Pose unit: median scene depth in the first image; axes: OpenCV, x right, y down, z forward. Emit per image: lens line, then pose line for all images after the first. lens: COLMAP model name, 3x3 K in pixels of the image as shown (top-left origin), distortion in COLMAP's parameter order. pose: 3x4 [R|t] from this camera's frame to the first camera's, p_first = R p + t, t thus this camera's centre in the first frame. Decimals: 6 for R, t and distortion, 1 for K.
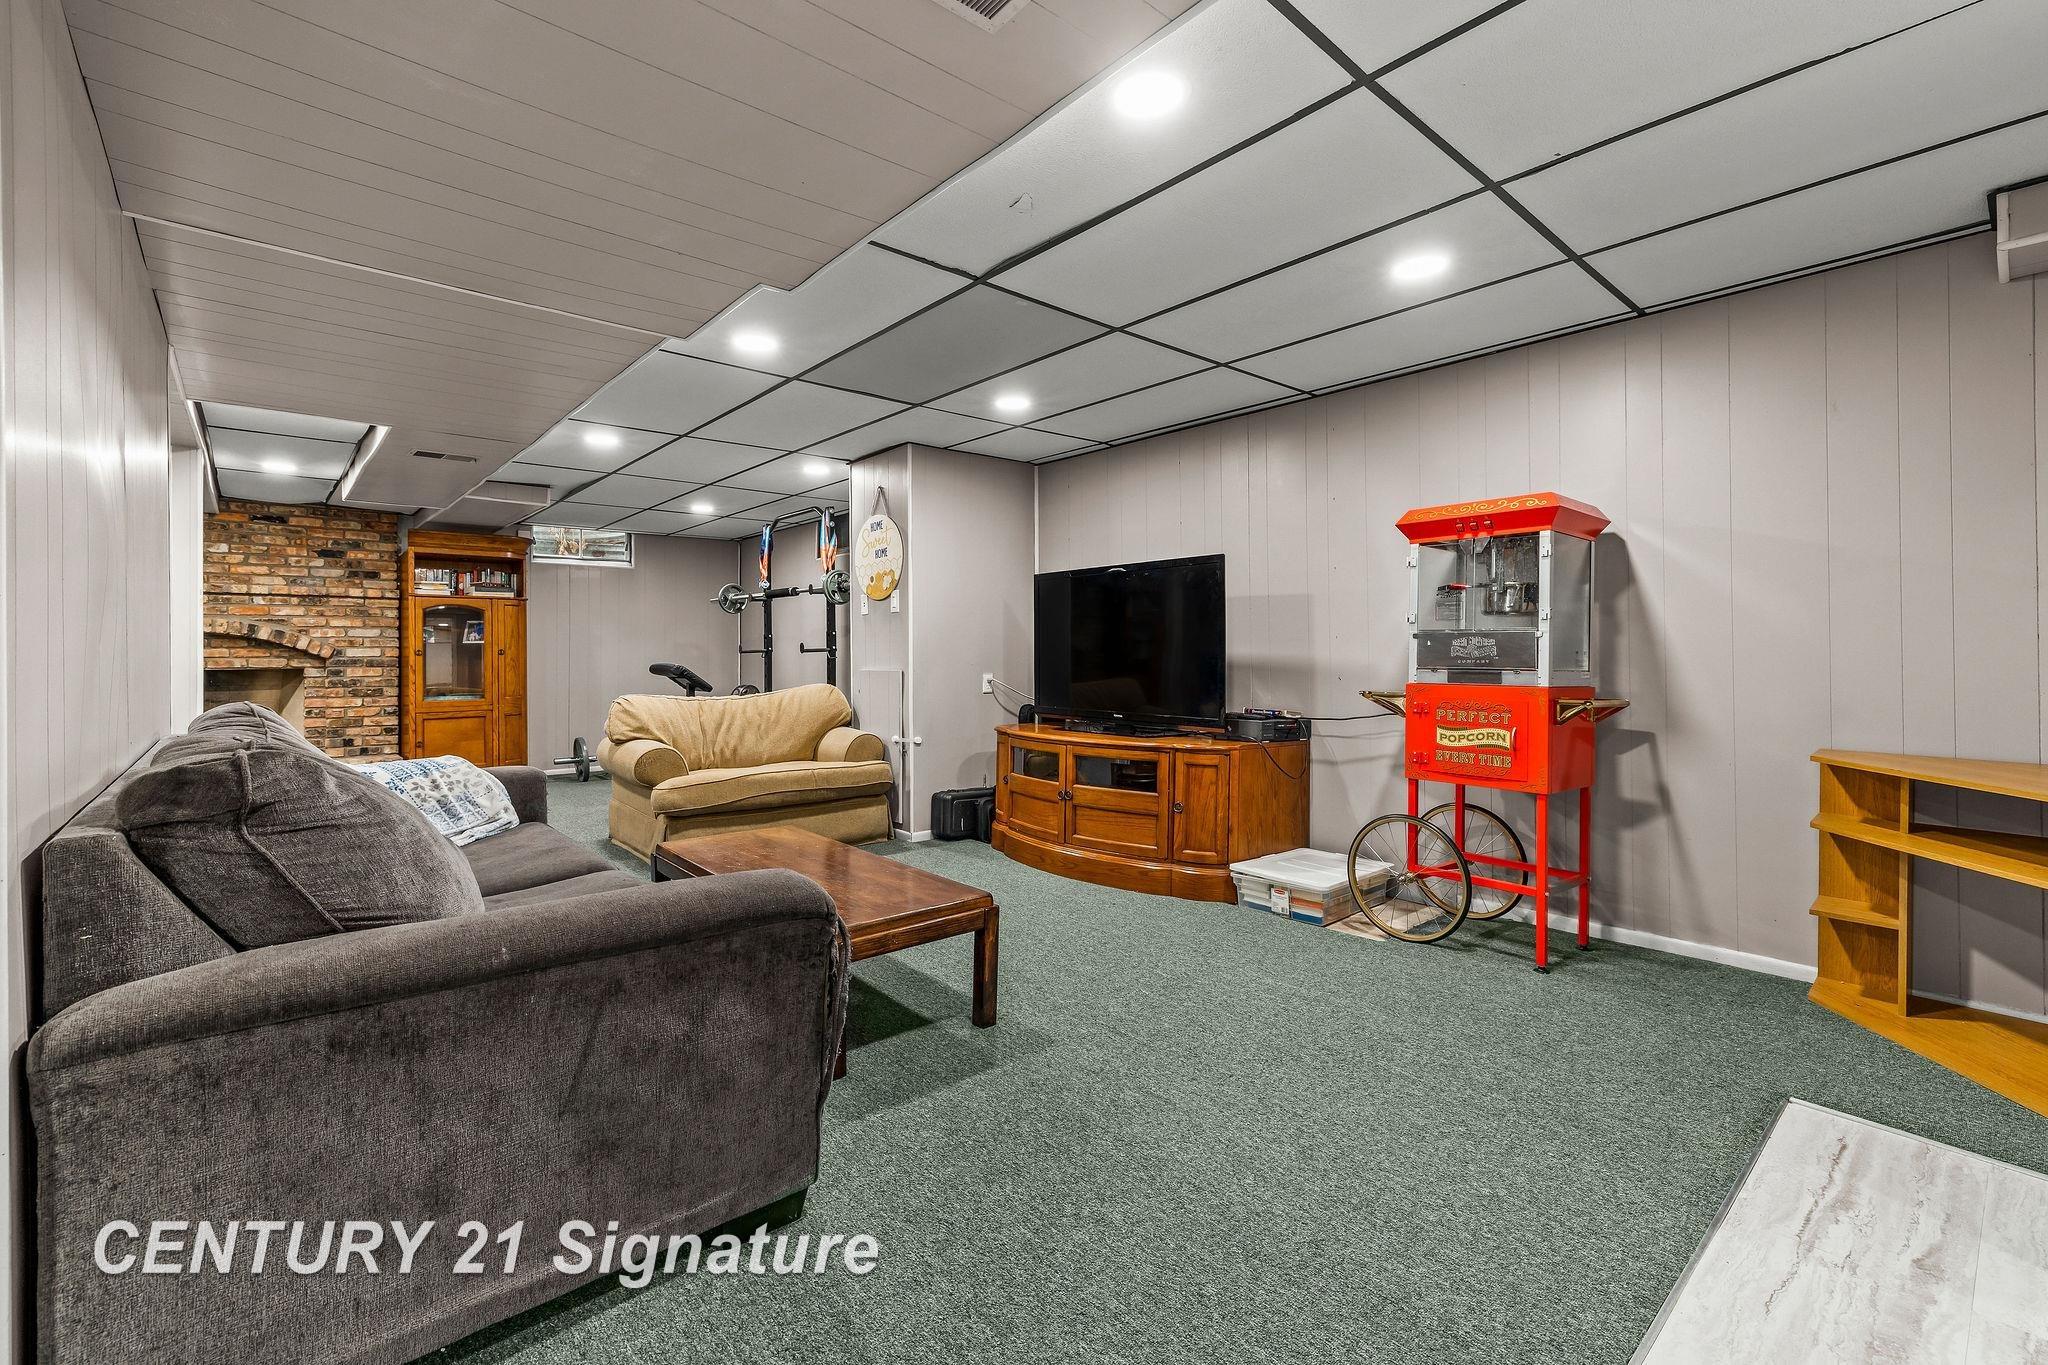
lens RADIAL K [[866.1, 0, 1013.4], [0, 866.1, 672.7], [0, 0, 1]] dist [0.000273, 0.000105]
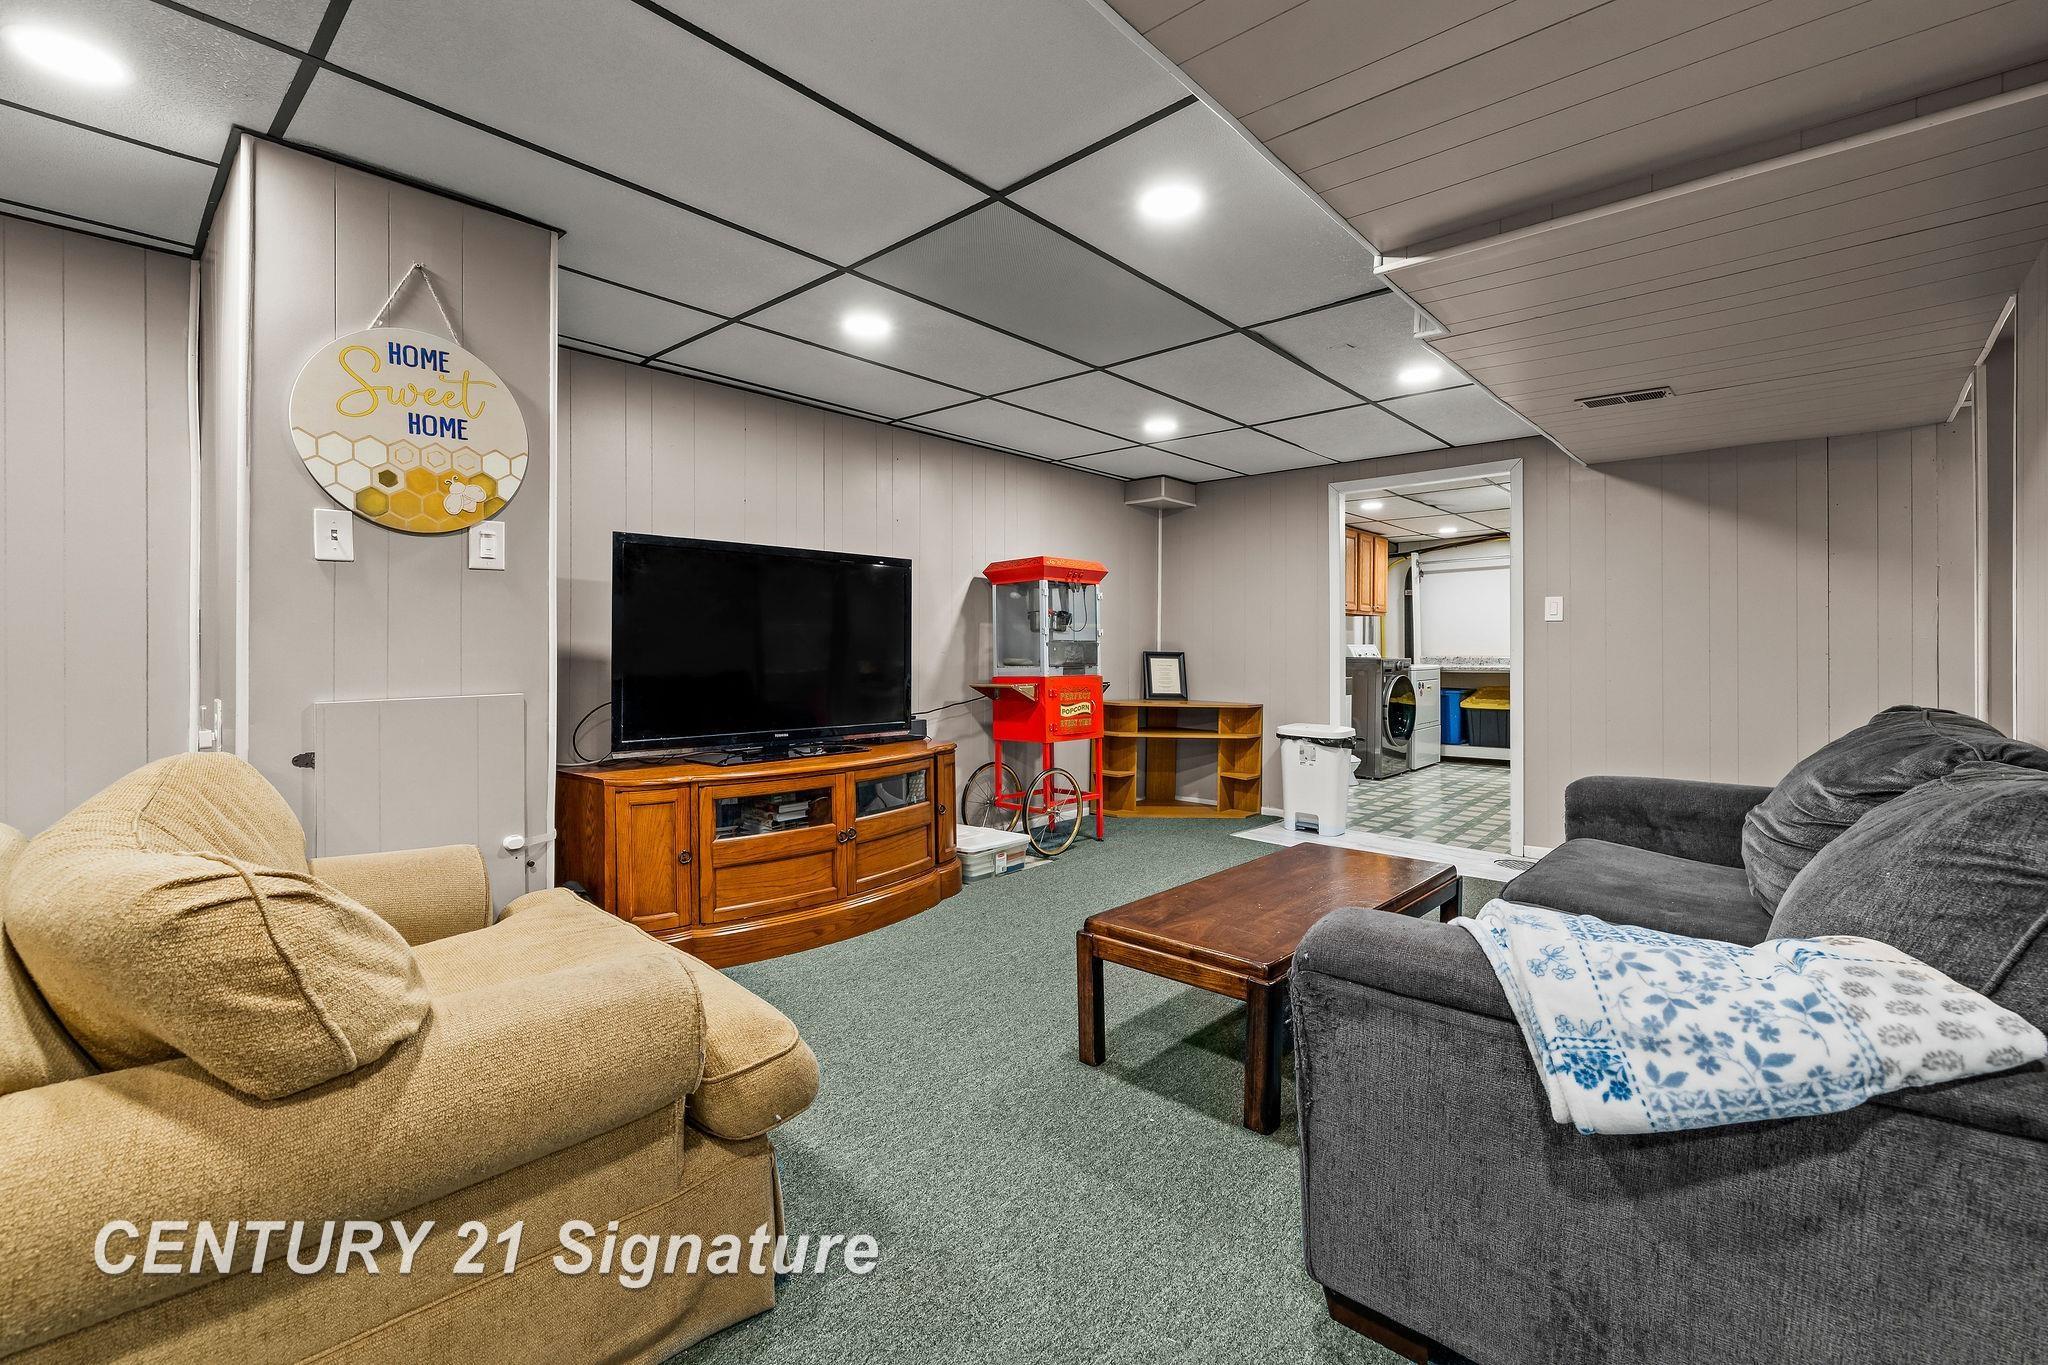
lens RADIAL K [[886.2, 0, 1019.7], [0, 886.2, 641.3], [0, 0, 1]] dist [-0.000004, 0.000128]
pose [[-0.126005, 0.010017, 0.991979, -0.491215], [0.015764, 0.999843, -0.008094, -0.017673], [-0.991904, 0.014618, -0.126143, 0.602990]]
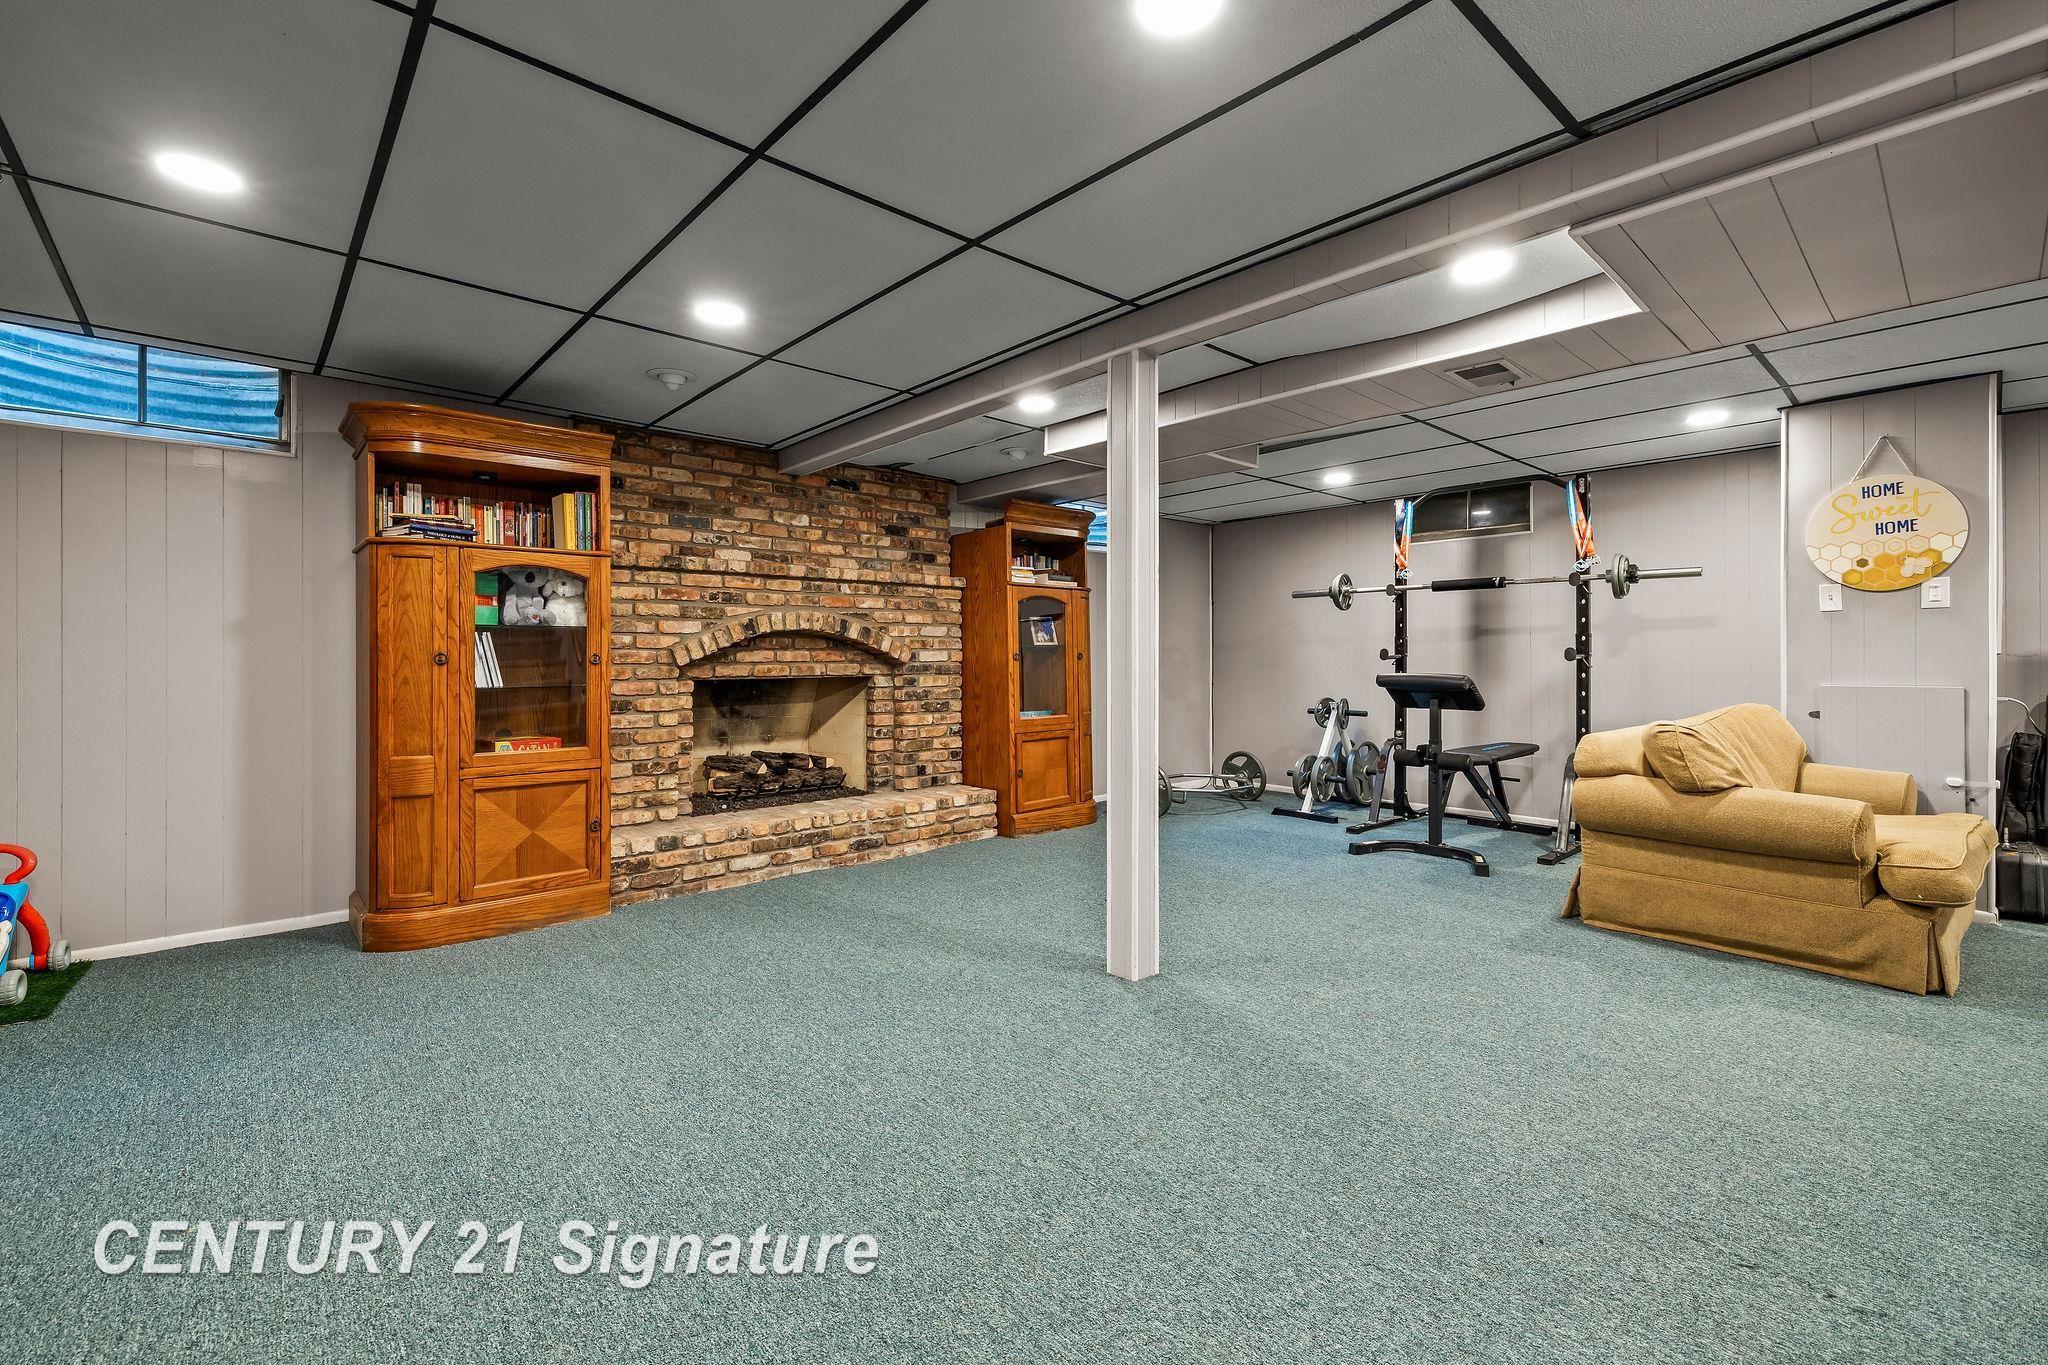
lens RADIAL K [[866.1, 0, 1013.4], [0, 866.1, 672.7], [0, 0, 1]] dist [0.000273, 0.000105]
pose [[0.999868, 0.004827, 0.015511, -0.714342], [-0.004798, 0.999987, -0.001931, -0.007311], [-0.015520, 0.001857, 0.999878, 0.217447]]
